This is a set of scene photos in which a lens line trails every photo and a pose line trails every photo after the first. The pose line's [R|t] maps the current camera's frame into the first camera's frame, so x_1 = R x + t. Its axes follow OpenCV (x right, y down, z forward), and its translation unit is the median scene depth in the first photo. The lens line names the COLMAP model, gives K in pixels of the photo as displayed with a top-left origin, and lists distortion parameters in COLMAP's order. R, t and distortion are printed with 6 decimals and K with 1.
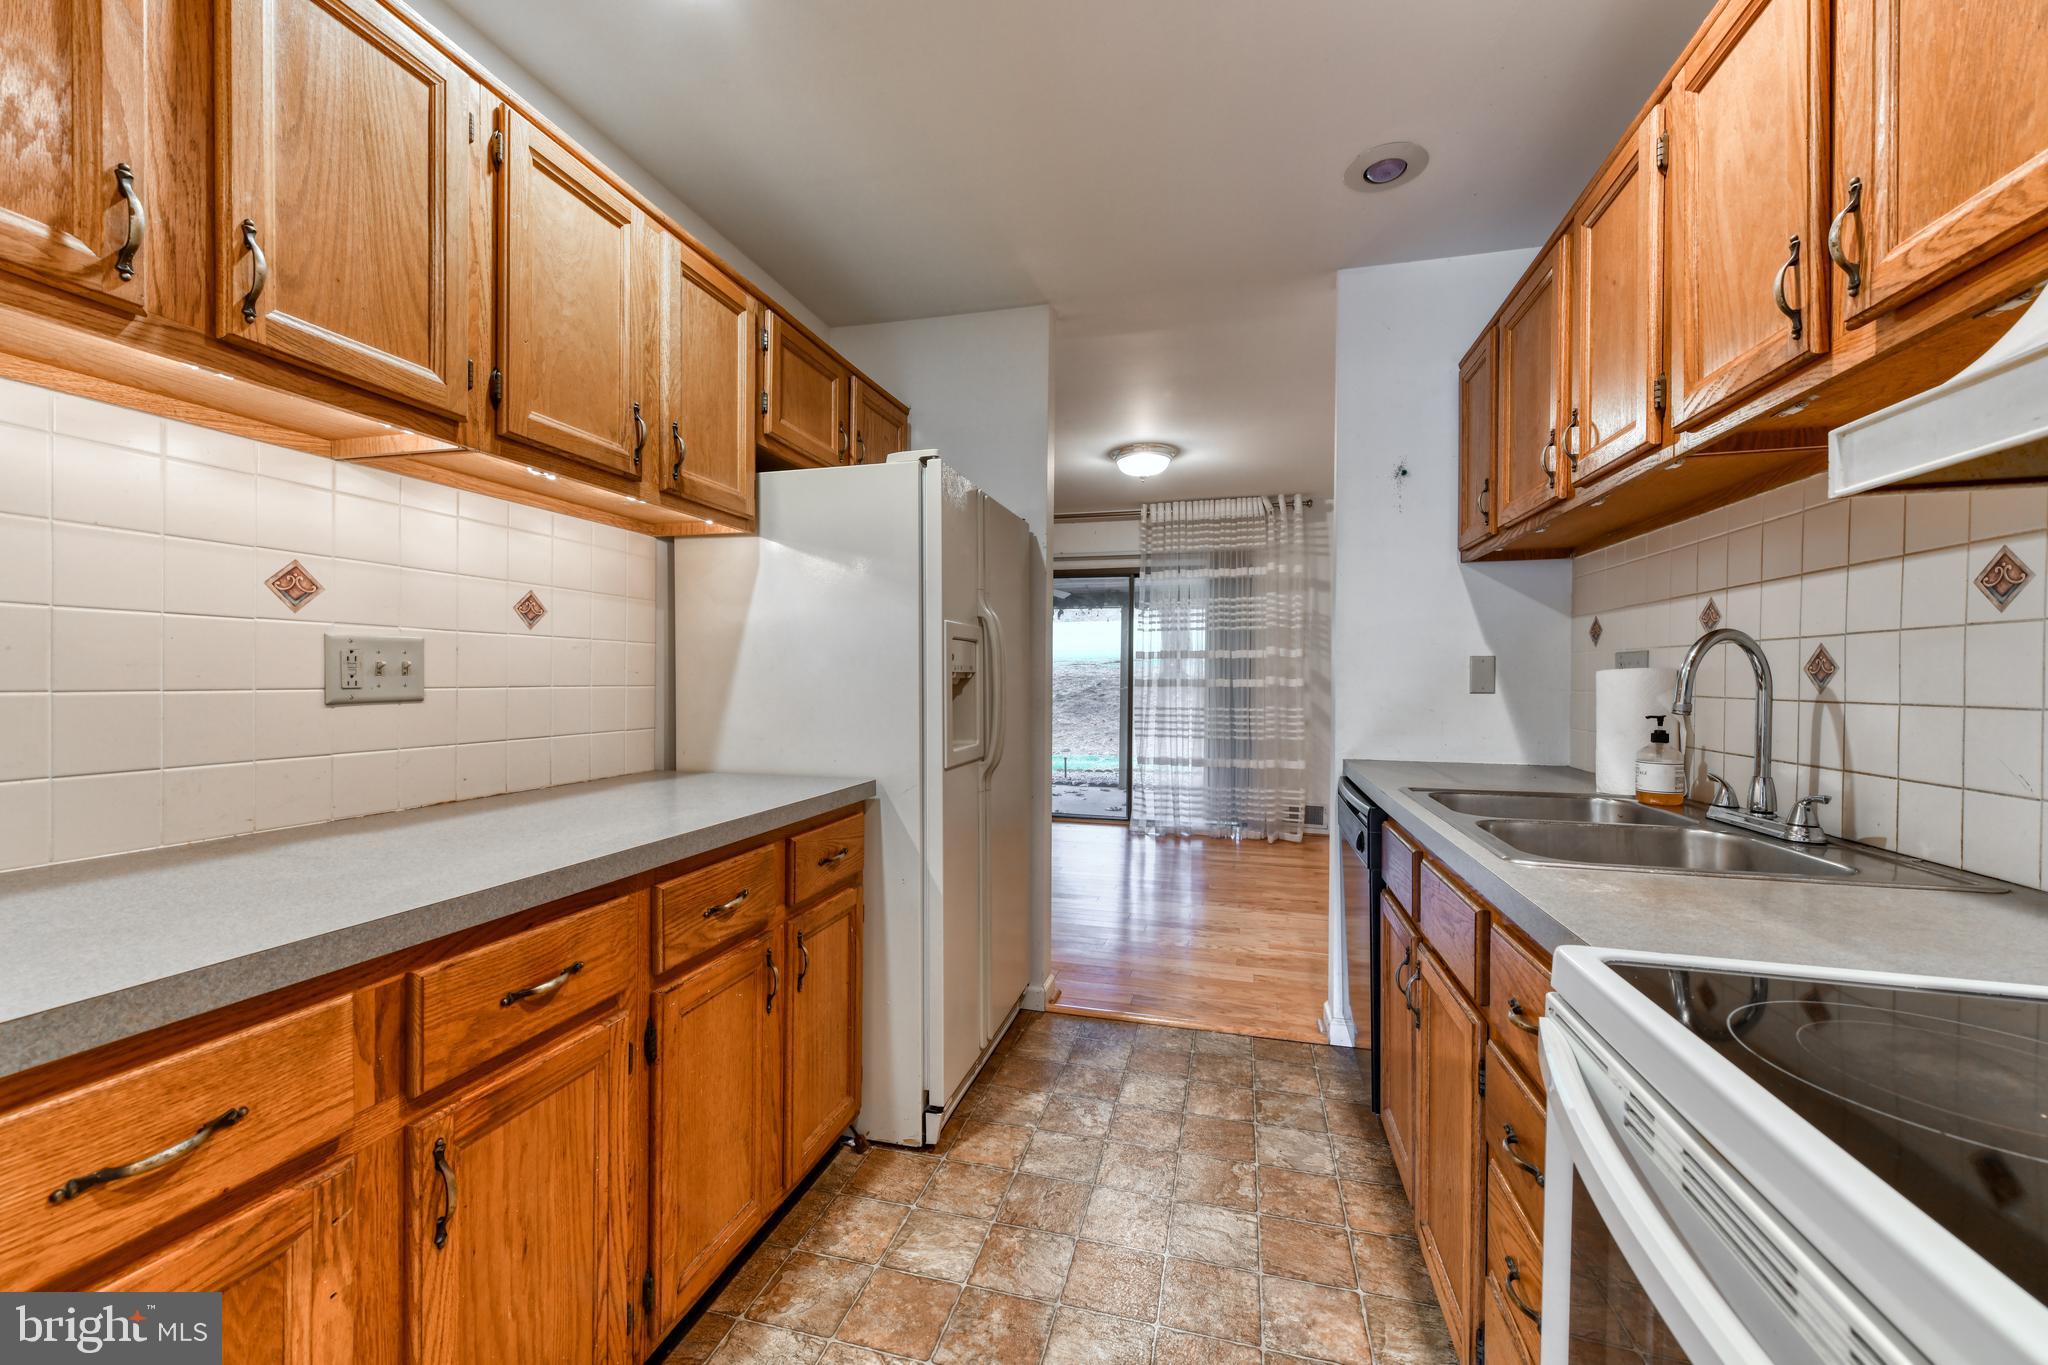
lens RADIAL K [[822.3, 0, 1012.5], [0, 822.3, 682.5], [0, 0, 1]] dist [0.000673, -0.000240]
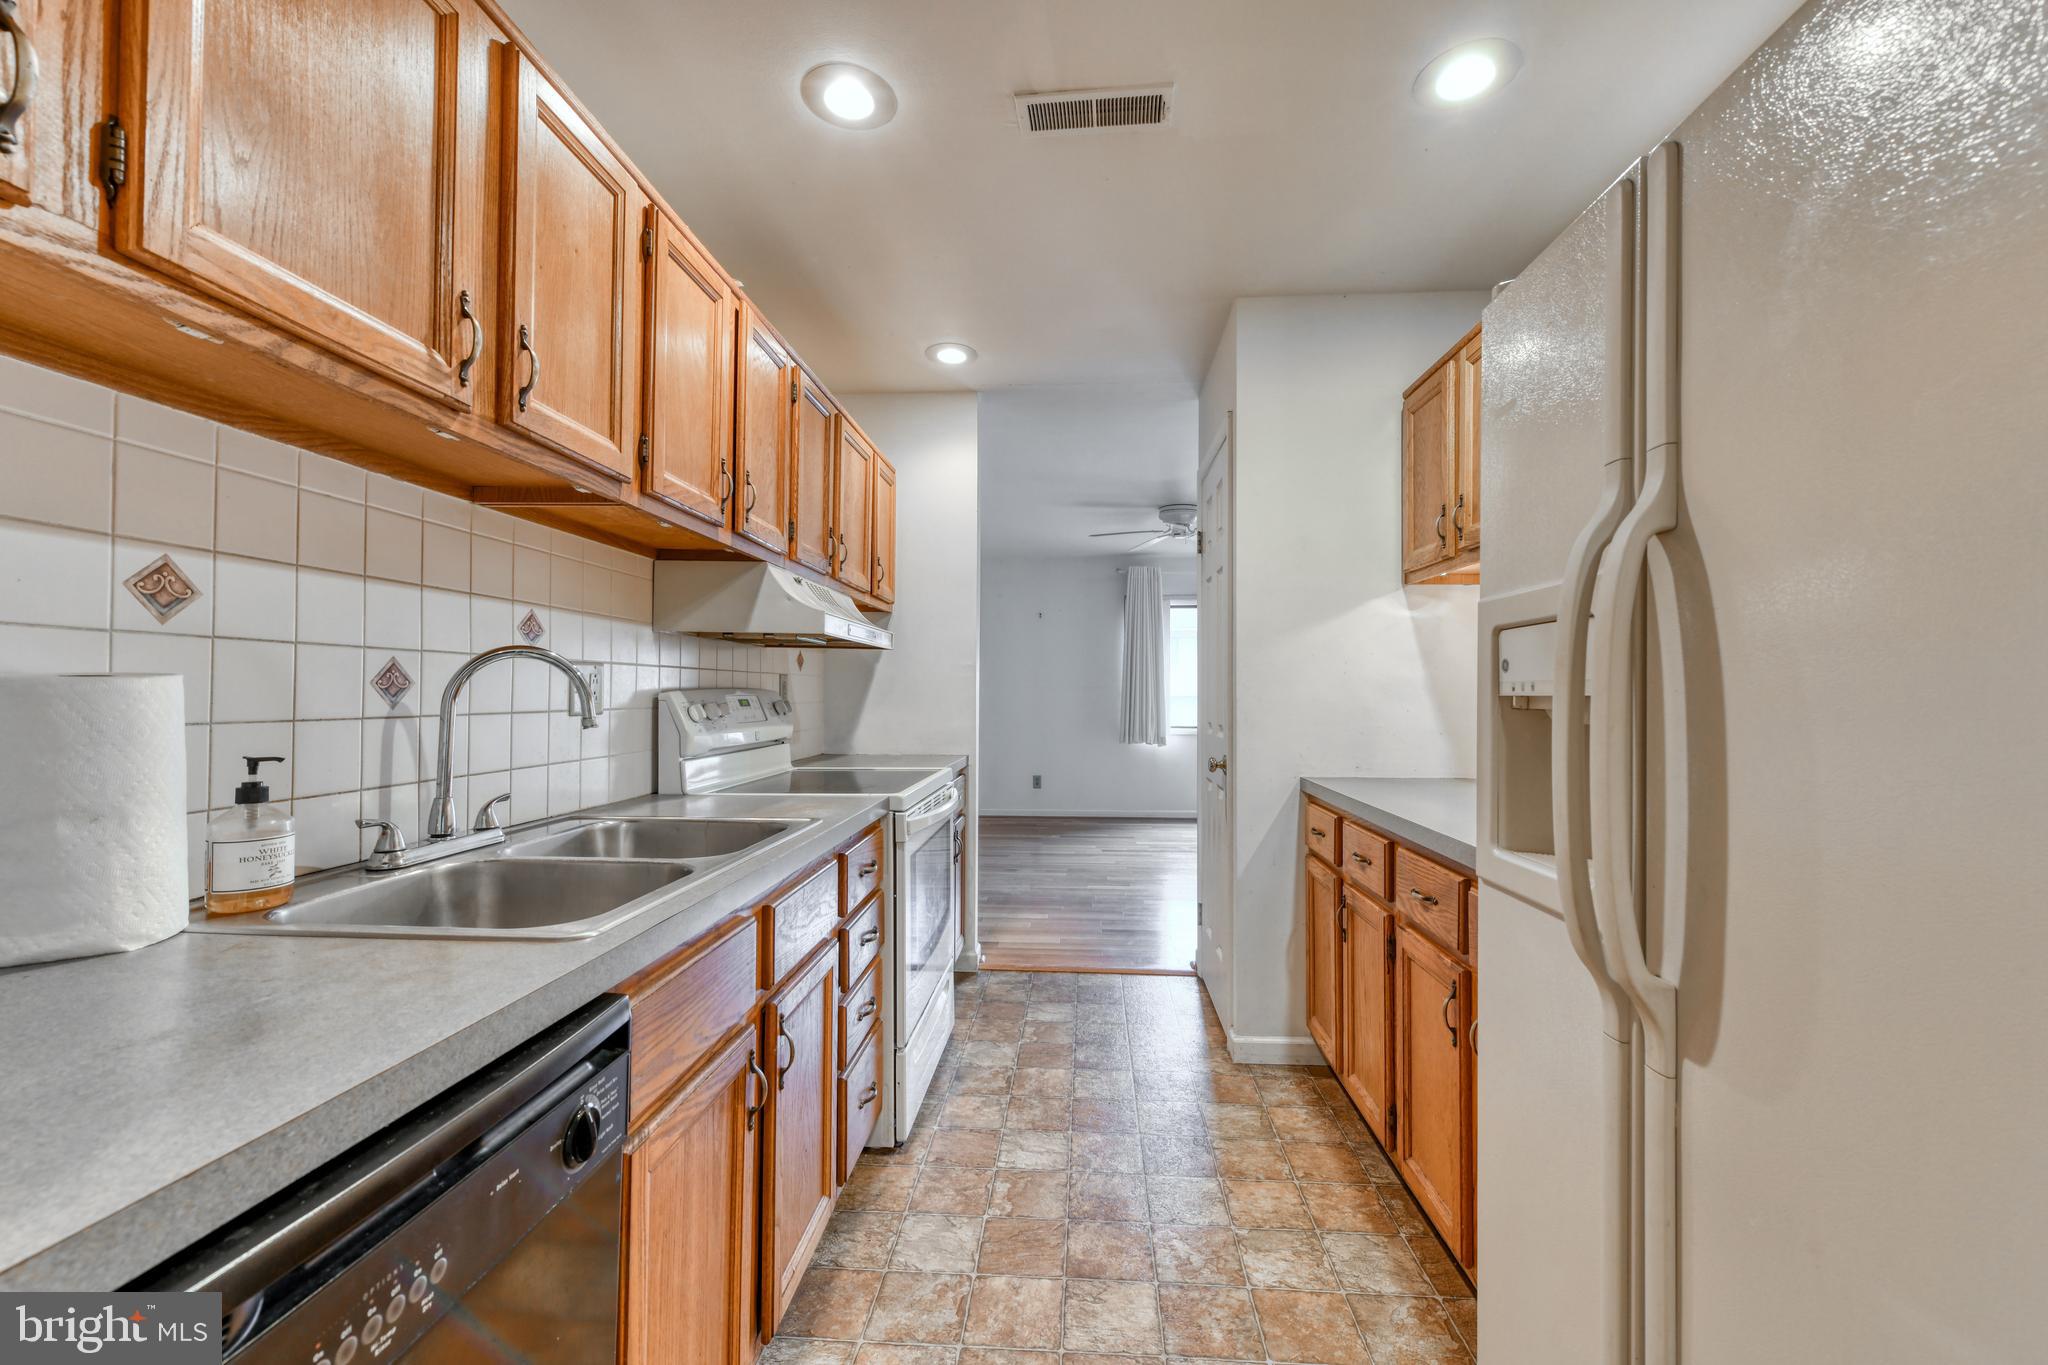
lens RADIAL K [[822.3, 0, 1030.9], [0, 822.3, 689.3], [0, 0, 1]] dist [0.000673, -0.000240]
pose [[-0.980923, -0.011101, -0.194082, 0.440534], [-0.009010, 0.999892, -0.011653, -0.004748], [0.194190, -0.009682, -0.980916, 1.957597]]
